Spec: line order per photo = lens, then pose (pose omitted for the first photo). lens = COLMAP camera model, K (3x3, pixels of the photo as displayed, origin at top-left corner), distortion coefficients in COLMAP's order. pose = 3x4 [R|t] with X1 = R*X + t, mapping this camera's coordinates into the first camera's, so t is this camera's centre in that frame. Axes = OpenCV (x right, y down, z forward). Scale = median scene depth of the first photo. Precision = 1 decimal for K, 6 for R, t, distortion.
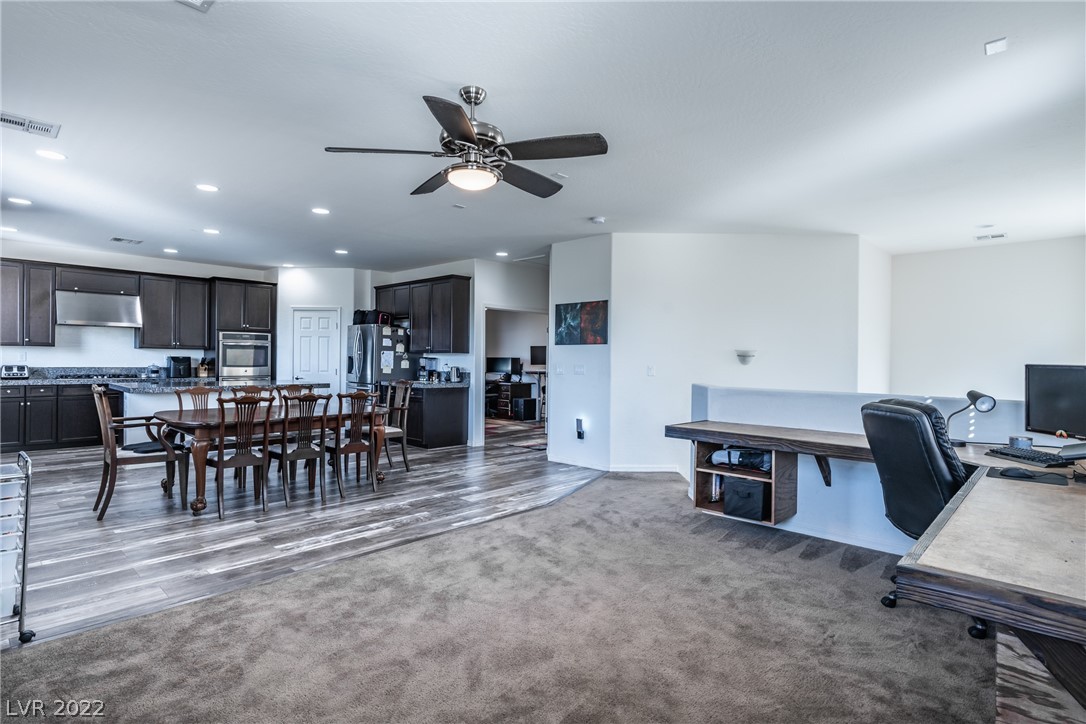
lens RADIAL K [[559.1, 0, 544.1], [0, 559.1, 362.9], [0, 0, 1]] dist [-0.008426, 0.004532]
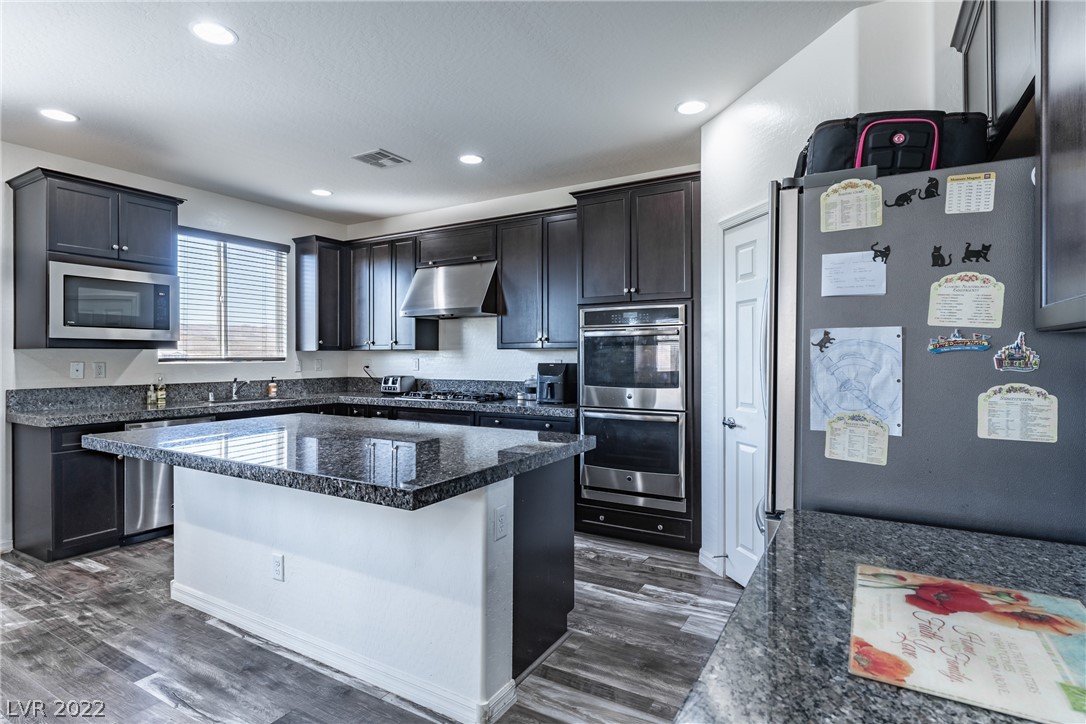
lens RADIAL K [[559.1, 0, 536.8], [0, 559.1, 353.9], [0, 0, 1]] dist [-0.008426, 0.004532]
pose [[0.218578, -0.017743, -0.975658, -0.140957], [-0.000989, 0.999830, -0.018404, -0.010145], [0.975819, 0.004987, 0.218523, 0.872072]]
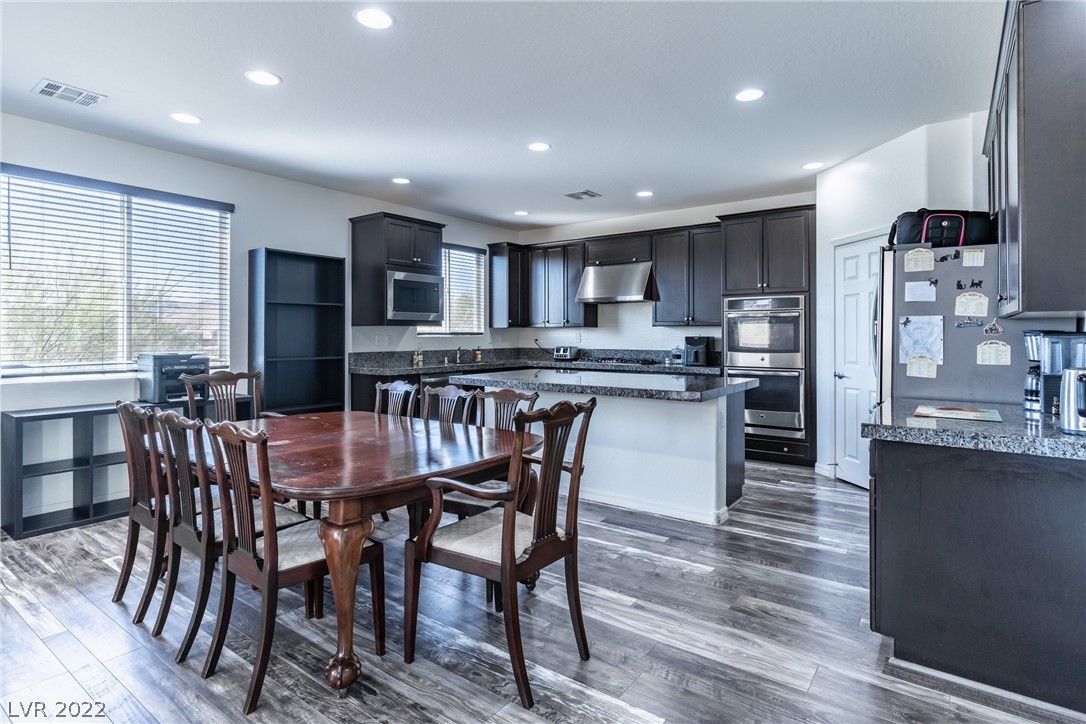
lens RADIAL K [[559.1, 0, 543.0], [0, 559.1, 333.9], [0, 0, 1]] dist [-0.008426, 0.004532]
pose [[0.124923, -0.013712, -0.992072, 0.046672], [-0.003396, 0.999893, -0.014247, -0.003417], [0.992161, 0.005149, 0.124863, 0.711486]]
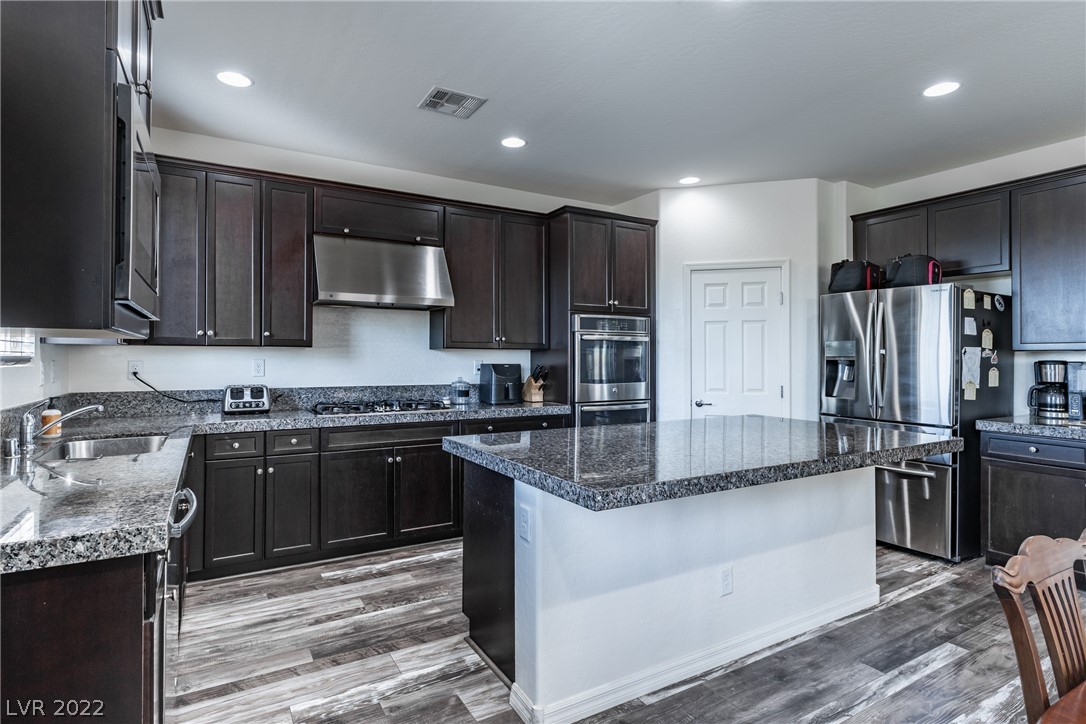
lens RADIAL K [[559.1, 0, 536.0], [0, 559.1, 357.0], [0, 0, 1]] dist [-0.008426, 0.004532]
pose [[0.959731, -0.010400, -0.280727, -0.477513], [0.007888, 0.999918, -0.010075, -0.012093], [0.280809, 0.007455, 0.959735, 0.504487]]
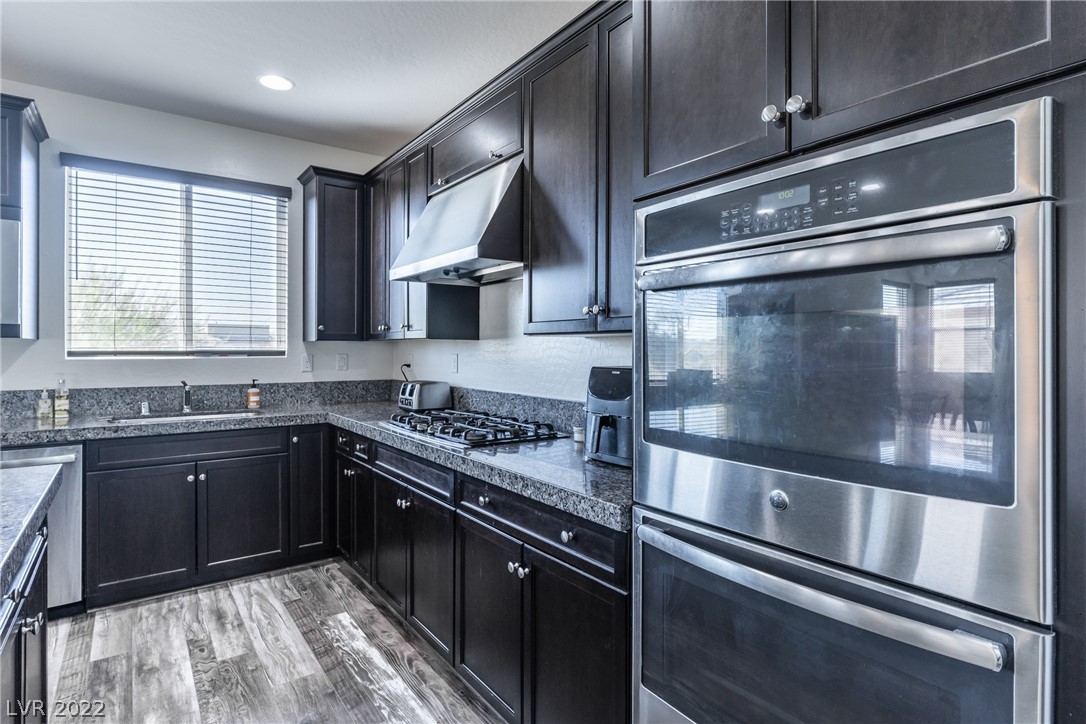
lens RADIAL K [[559.1, 0, 551.0], [0, 559.1, 355.2], [0, 0, 1]] dist [-0.008426, 0.004532]
pose [[-0.160237, -0.004088, -0.987070, -0.430690], [-0.010388, 0.999943, -0.002455, -0.015369], [0.987024, 0.009860, -0.160270, 1.011106]]
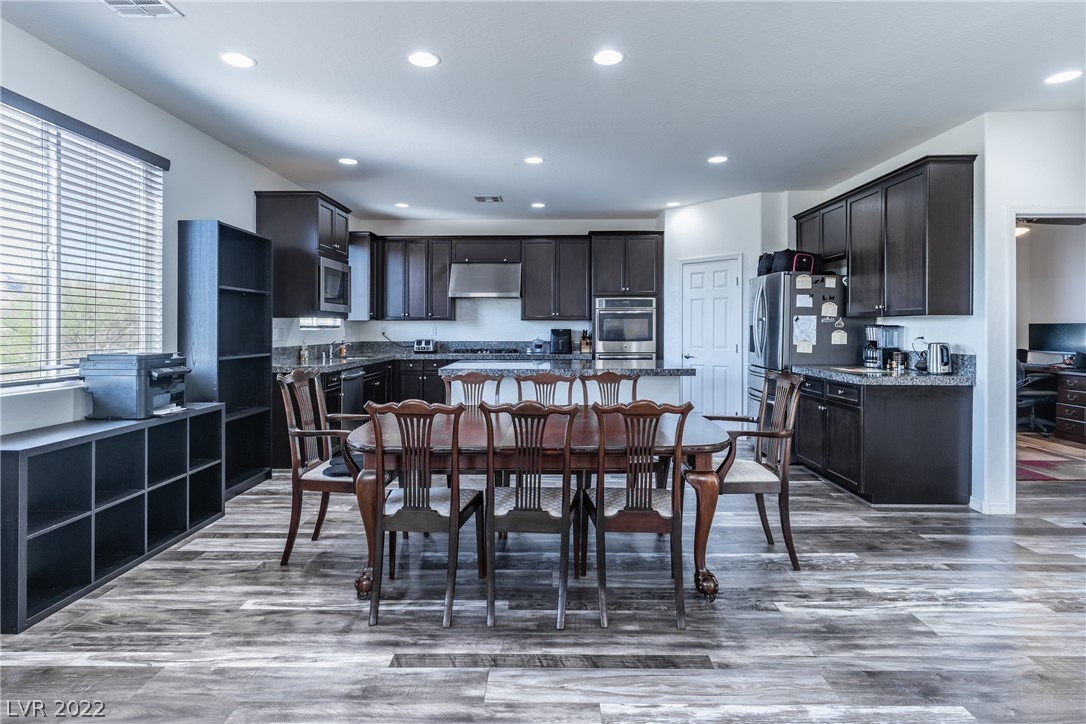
lens RADIAL K [[559.1, 0, 539.7], [0, 559.1, 337.5], [0, 0, 1]] dist [-0.008426, 0.004532]
pose [[0.674664, -0.000974, -0.738124, -0.031603], [0.006182, 0.999972, 0.004332, -0.001997], [0.738099, -0.007486, 0.674651, 0.388816]]
